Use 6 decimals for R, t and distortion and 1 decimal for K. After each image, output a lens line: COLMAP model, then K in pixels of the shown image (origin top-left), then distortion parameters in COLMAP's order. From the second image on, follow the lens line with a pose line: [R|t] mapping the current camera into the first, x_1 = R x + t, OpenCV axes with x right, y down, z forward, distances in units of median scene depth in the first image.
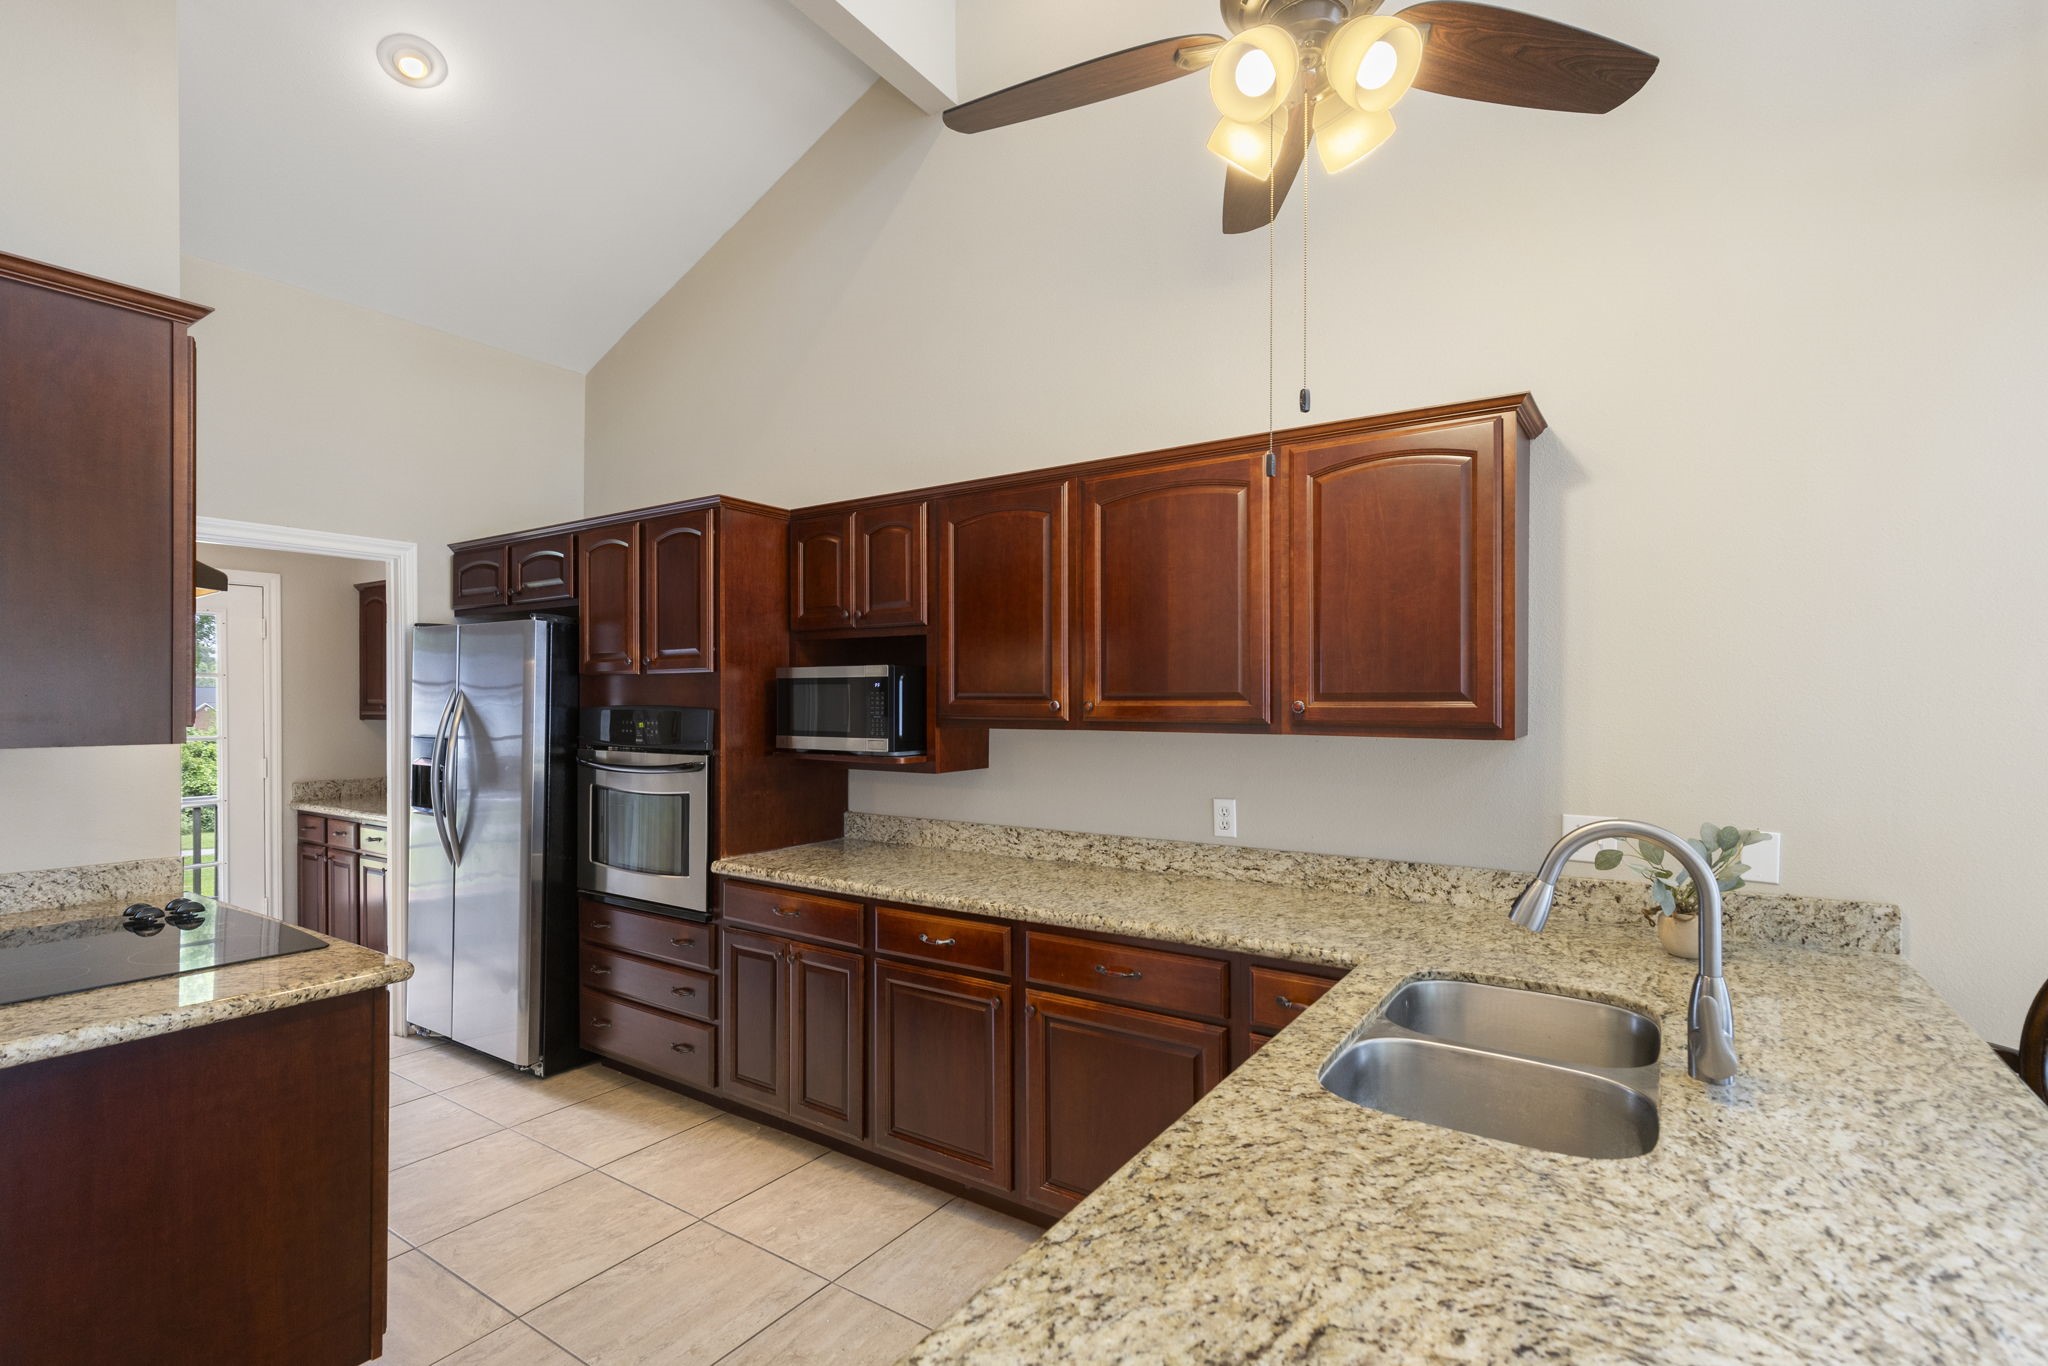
lens RADIAL K [[944.0, 0, 1022.1], [0, 944.0, 699.6], [0, 0, 1]] dist [0.006692, -0.000257]
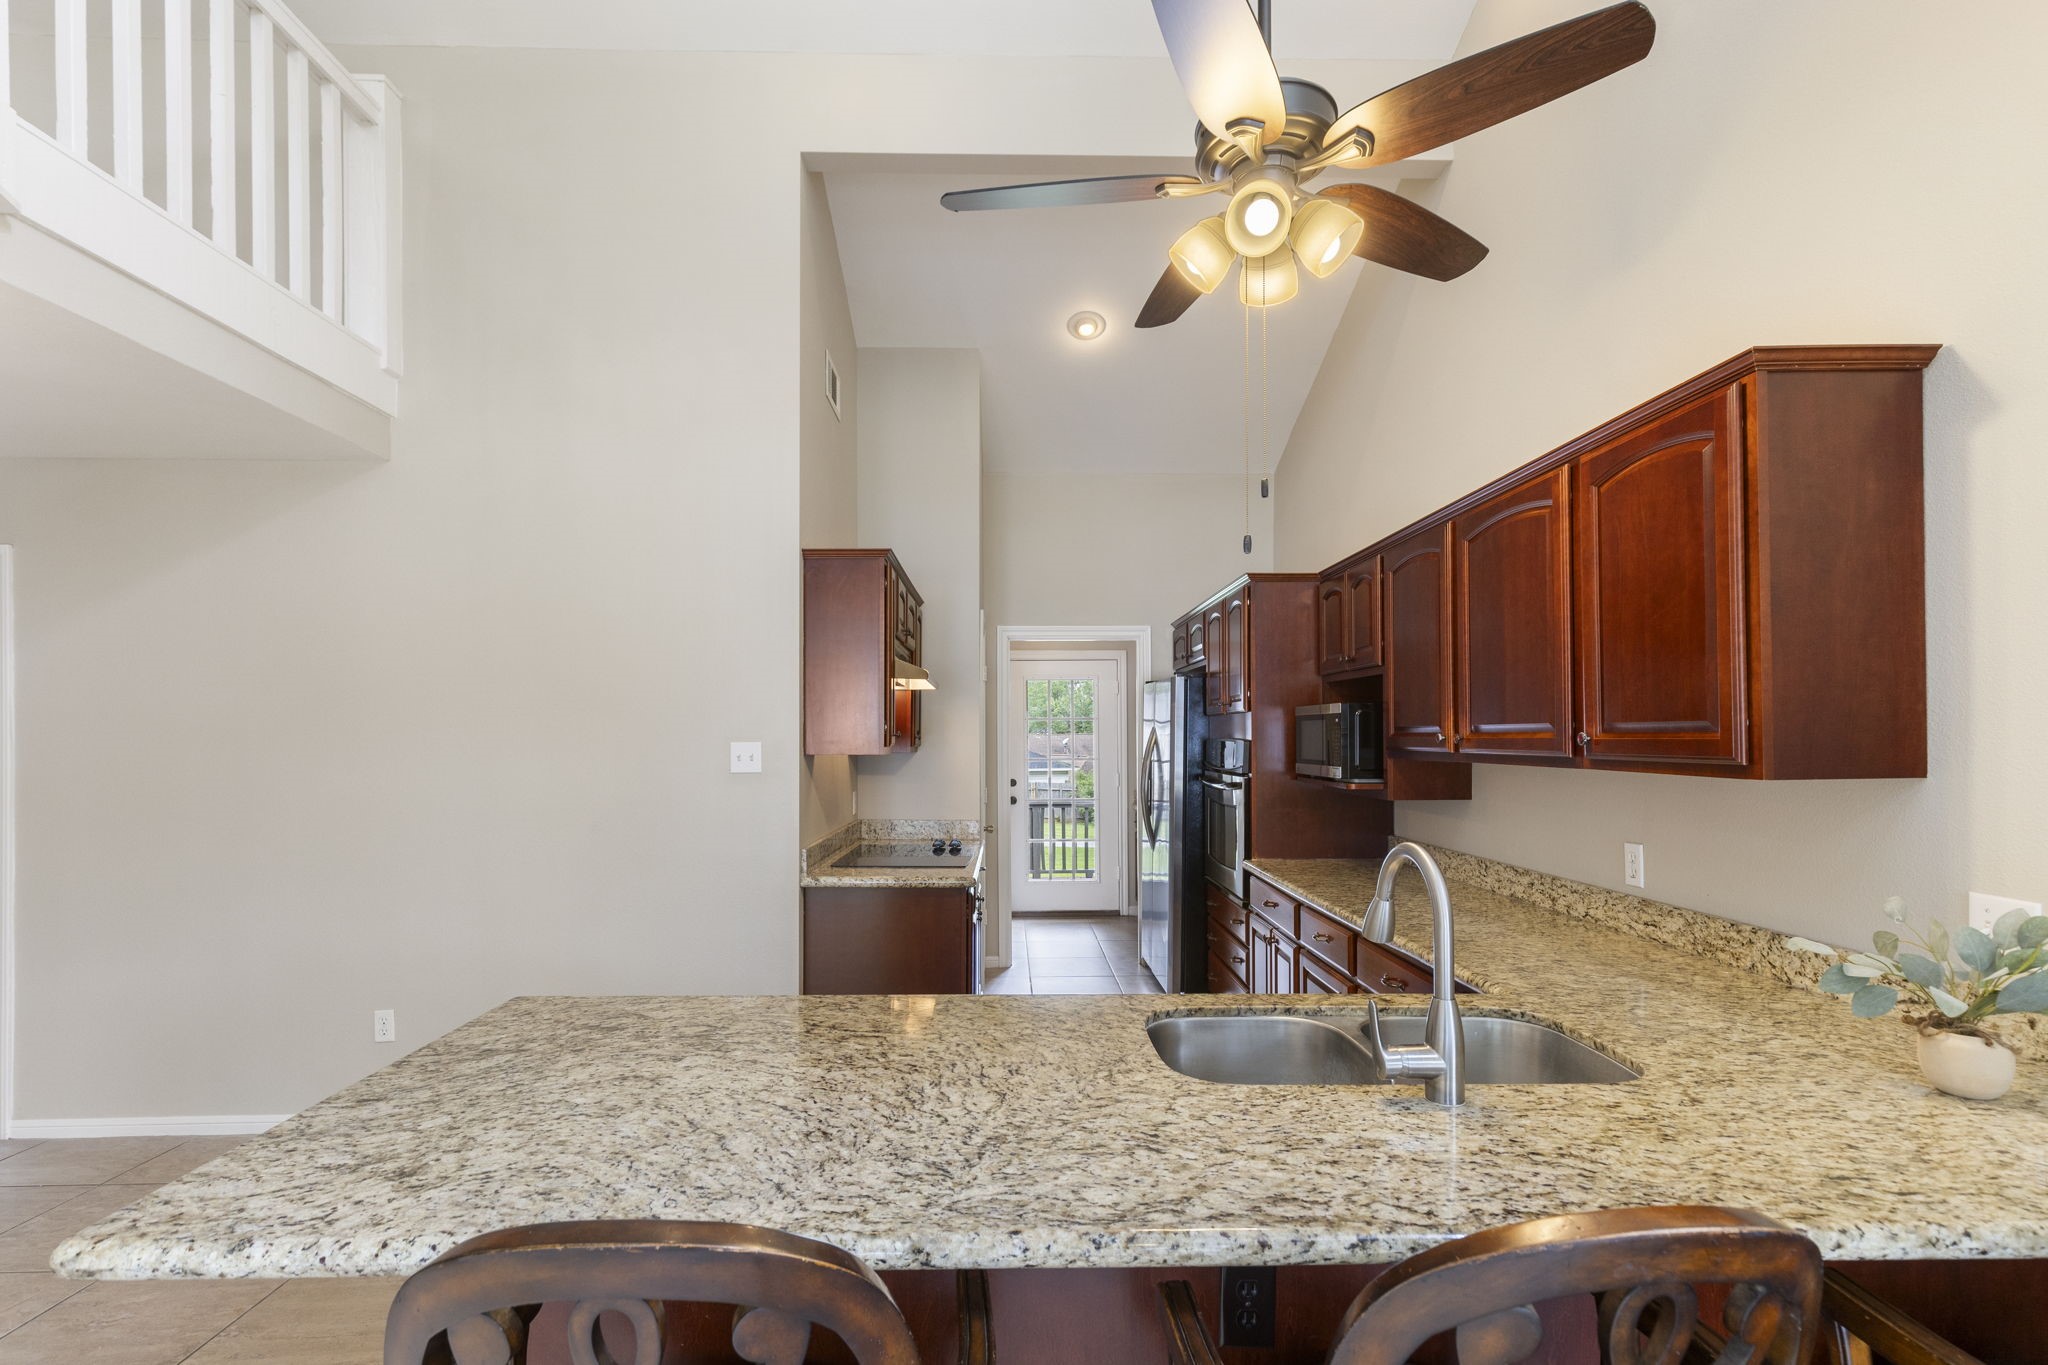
lens RADIAL K [[954.9, 0, 1029.4], [0, 954.9, 729.5], [0, 0, 1]] dist [-0.001200, -0.000431]
pose [[0.576775, -0.006633, -0.816876, 0.599639], [0.001225, 0.999973, -0.007256, 0.003981], [0.816902, 0.003184, 0.576768, 0.018665]]
